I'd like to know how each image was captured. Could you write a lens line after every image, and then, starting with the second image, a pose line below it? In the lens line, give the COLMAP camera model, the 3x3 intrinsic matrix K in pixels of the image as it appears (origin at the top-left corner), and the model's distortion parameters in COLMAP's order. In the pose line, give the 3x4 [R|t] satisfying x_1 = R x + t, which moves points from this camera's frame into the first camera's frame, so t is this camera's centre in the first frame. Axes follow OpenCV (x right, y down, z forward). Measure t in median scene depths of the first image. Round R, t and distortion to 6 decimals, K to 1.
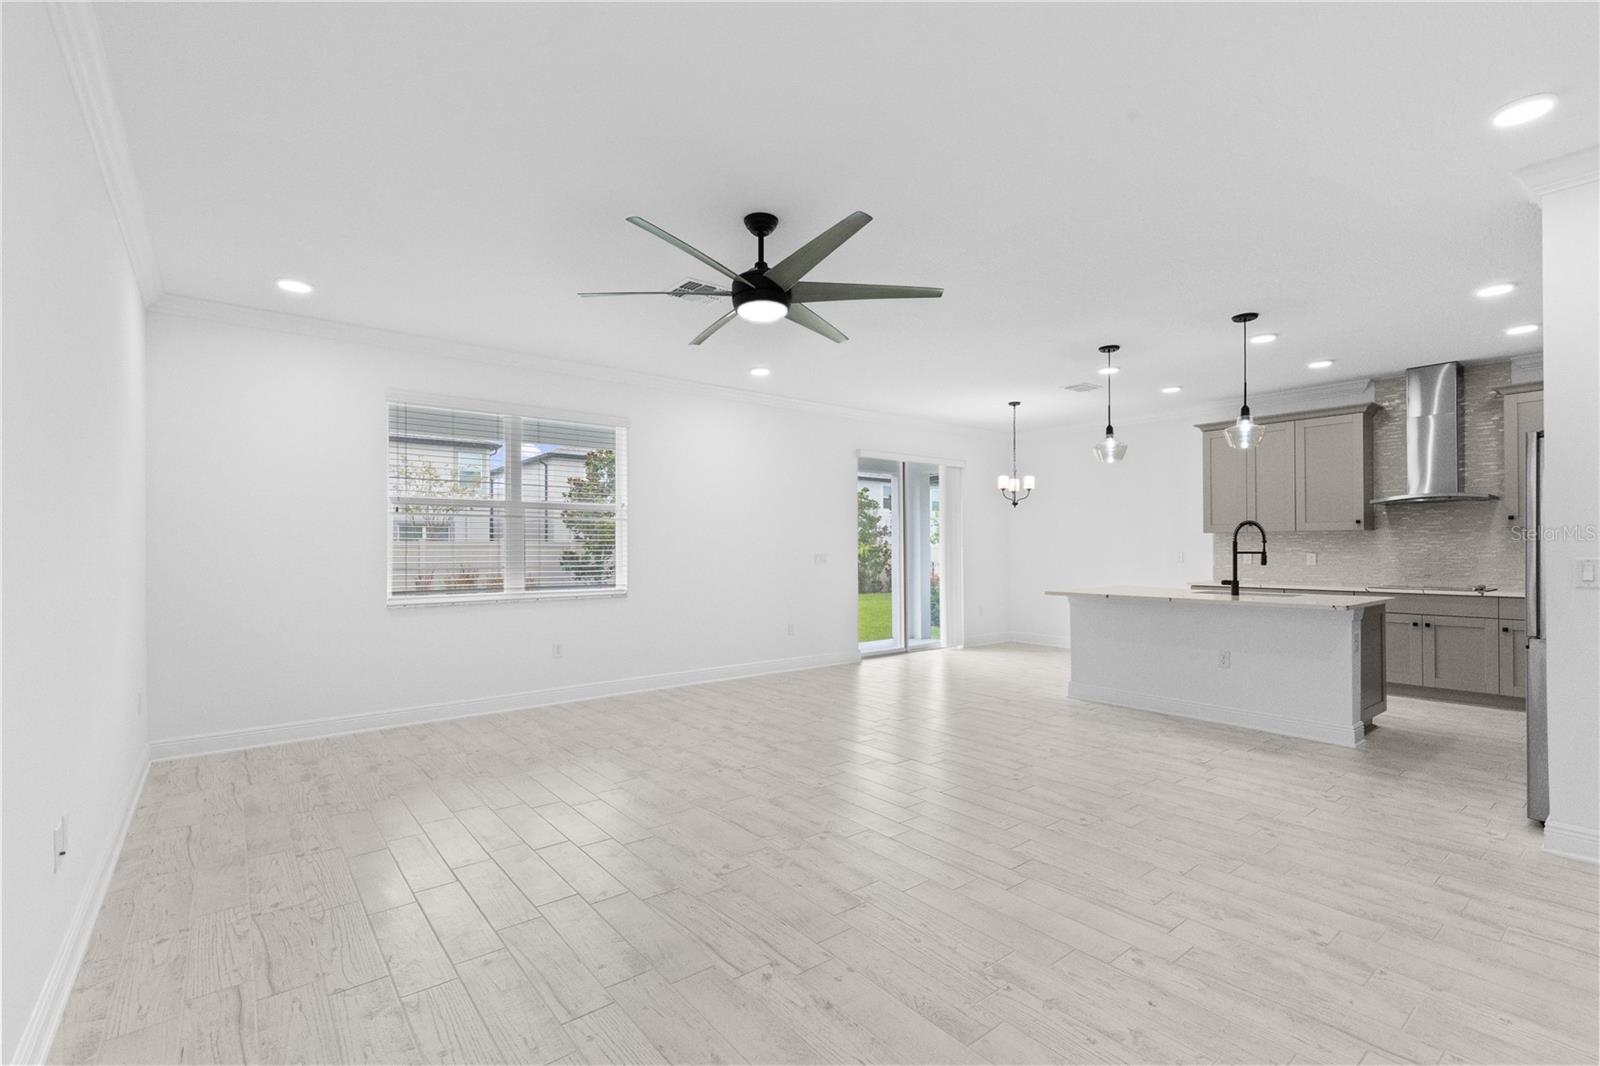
lens RADIAL K [[722.7, 0, 810.0], [0, 722.7, 534.9], [0, 0, 1]] dist [0.007512, -0.000579]
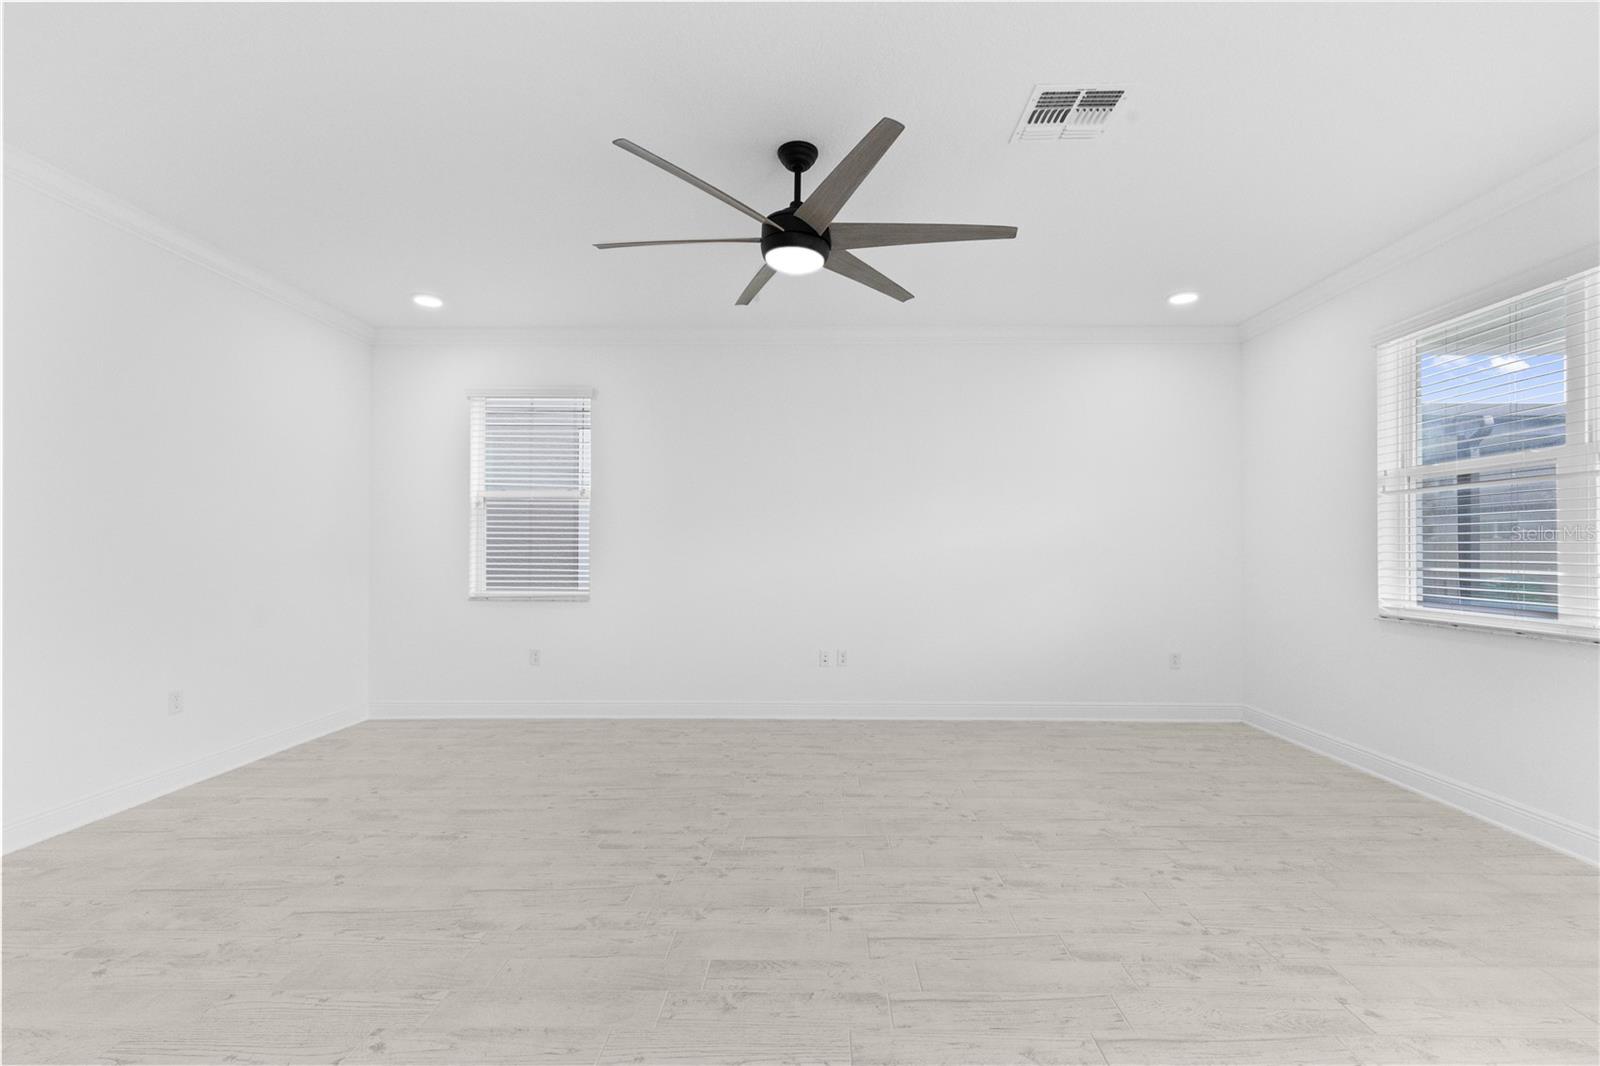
lens RADIAL K [[710.4, 0, 814.1], [0, 710.4, 535.6], [0, 0, 1]] dist [0.008885, -0.000324]
pose [[-0.636136, -0.011598, -0.771490, 0.415474], [0.017133, 0.999428, -0.029152, 0.028396], [0.771387, -0.031763, -0.635573, 1.134429]]
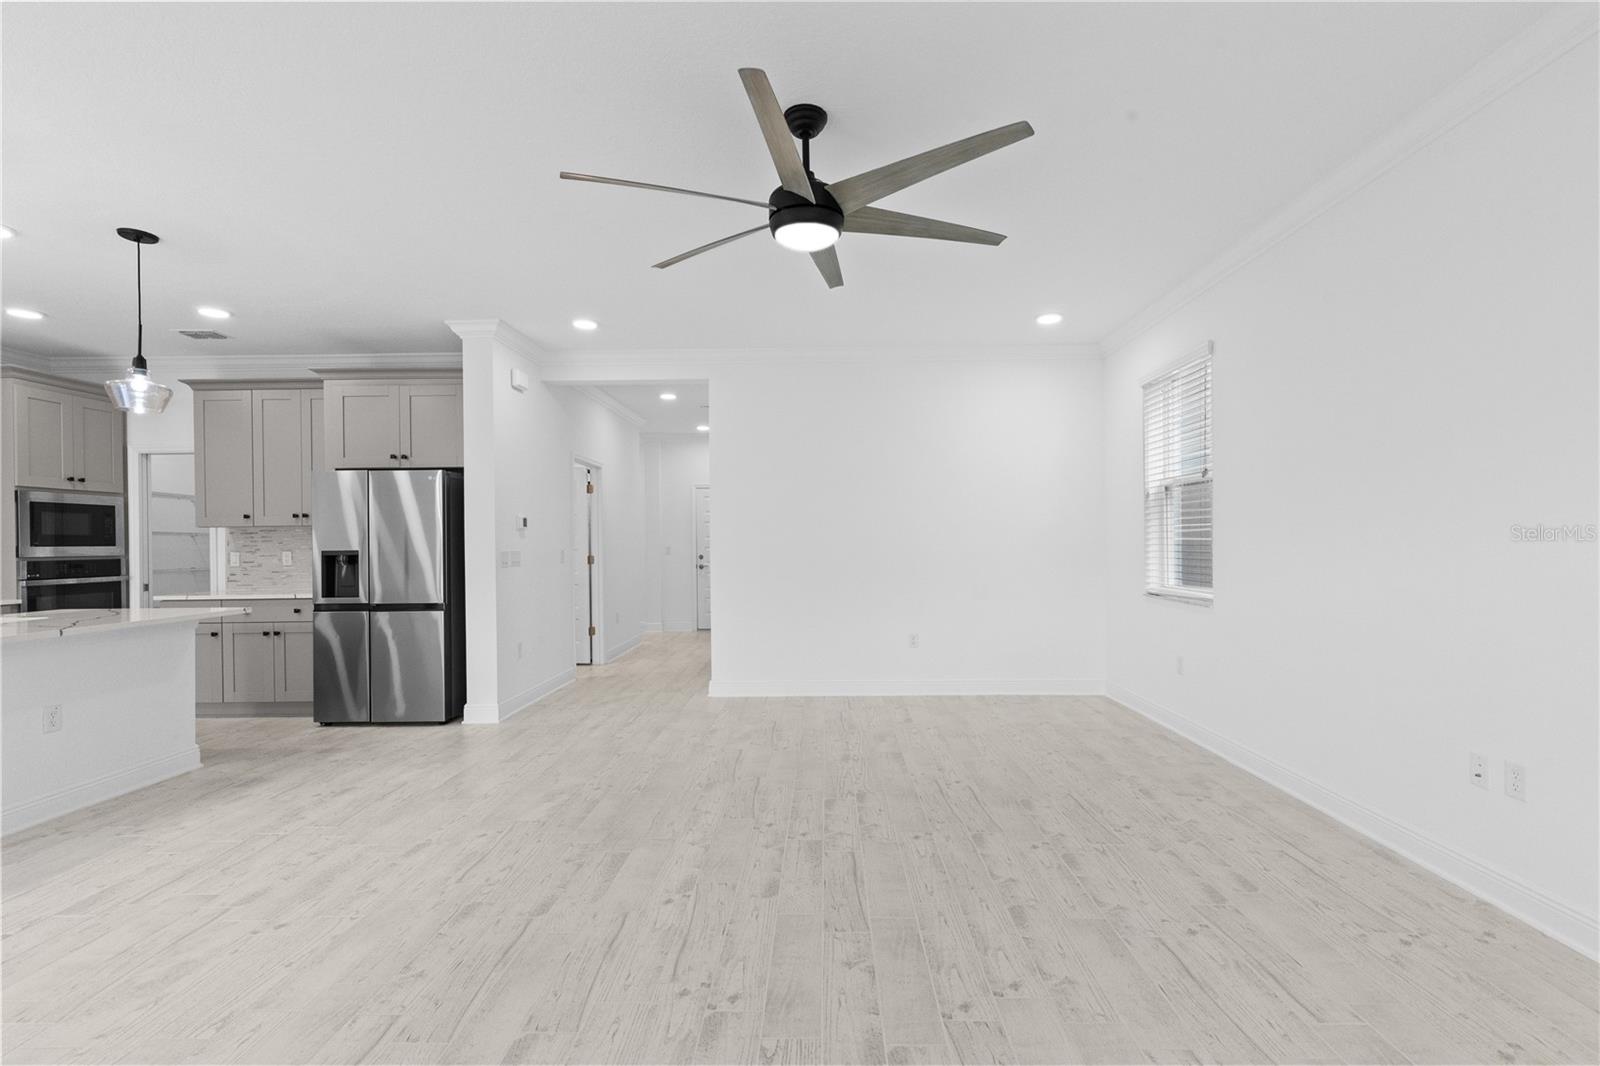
lens RADIAL K [[722.5, 0, 815.4], [0, 722.5, 545.7], [0, 0, 1]] dist [0.013059, -0.001892]
pose [[-0.771450, 0.009964, 0.636212, -0.415798], [0.001689, 0.999906, -0.013612, 0.027854], [-0.636288, -0.009427, -0.771394, 1.171183]]
